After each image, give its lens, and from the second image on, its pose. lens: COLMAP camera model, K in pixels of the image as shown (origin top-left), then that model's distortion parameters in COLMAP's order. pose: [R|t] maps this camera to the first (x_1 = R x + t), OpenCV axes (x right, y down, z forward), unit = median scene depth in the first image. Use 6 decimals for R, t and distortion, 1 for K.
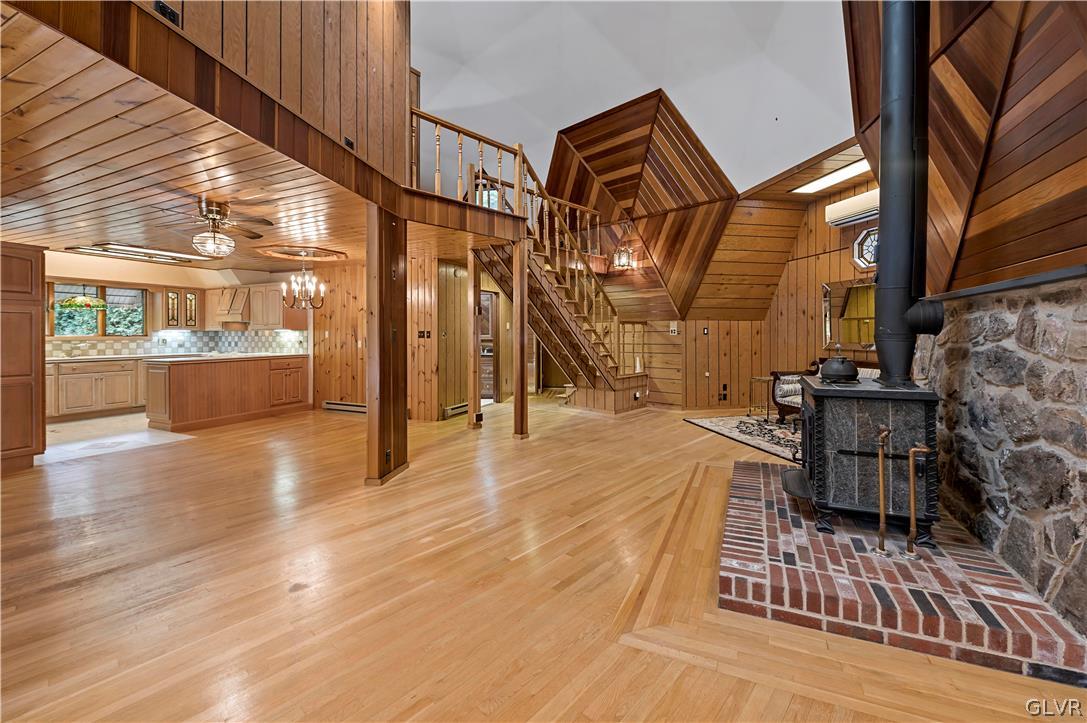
lens RADIAL K [[442.1, 0, 543.5], [0, 442.1, 339.2], [0, 0, 1]] dist [-0.002231, -0.000340]
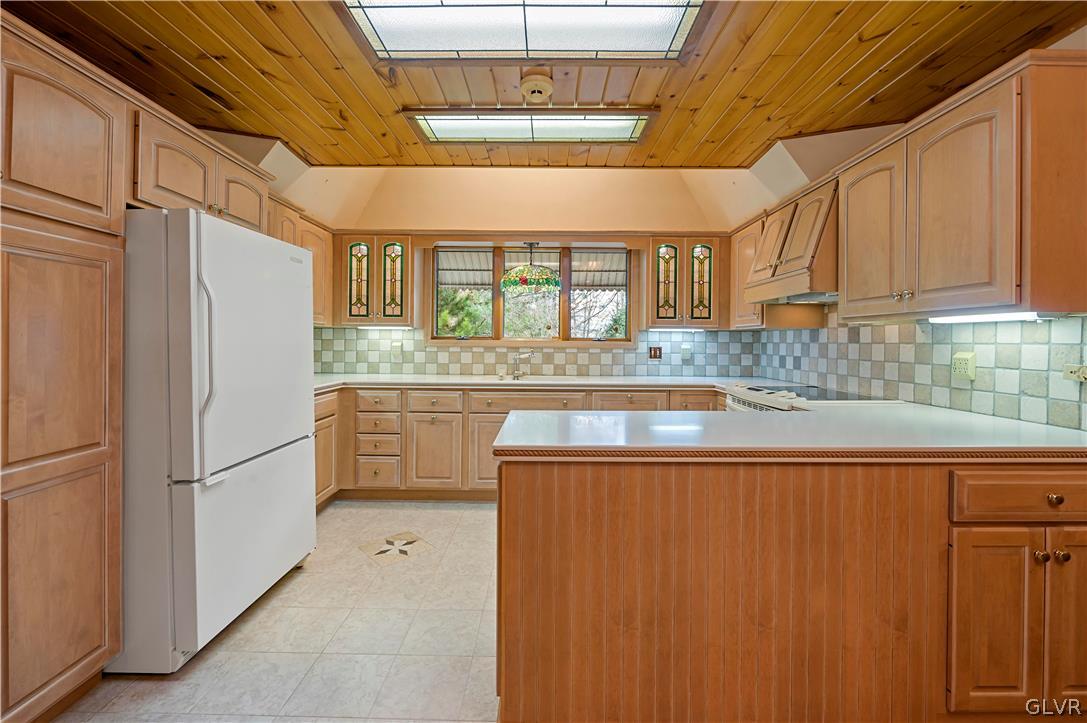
lens RADIAL K [[442.1, 0, 543.5], [0, 442.1, 339.2], [0, 0, 1]] dist [-0.002231, -0.000340]
pose [[0.410688, 0.001819, -0.911774, -0.472671], [-0.017933, 0.999821, -0.006082, -0.004049], [0.911600, 0.018848, 0.410647, 0.694646]]
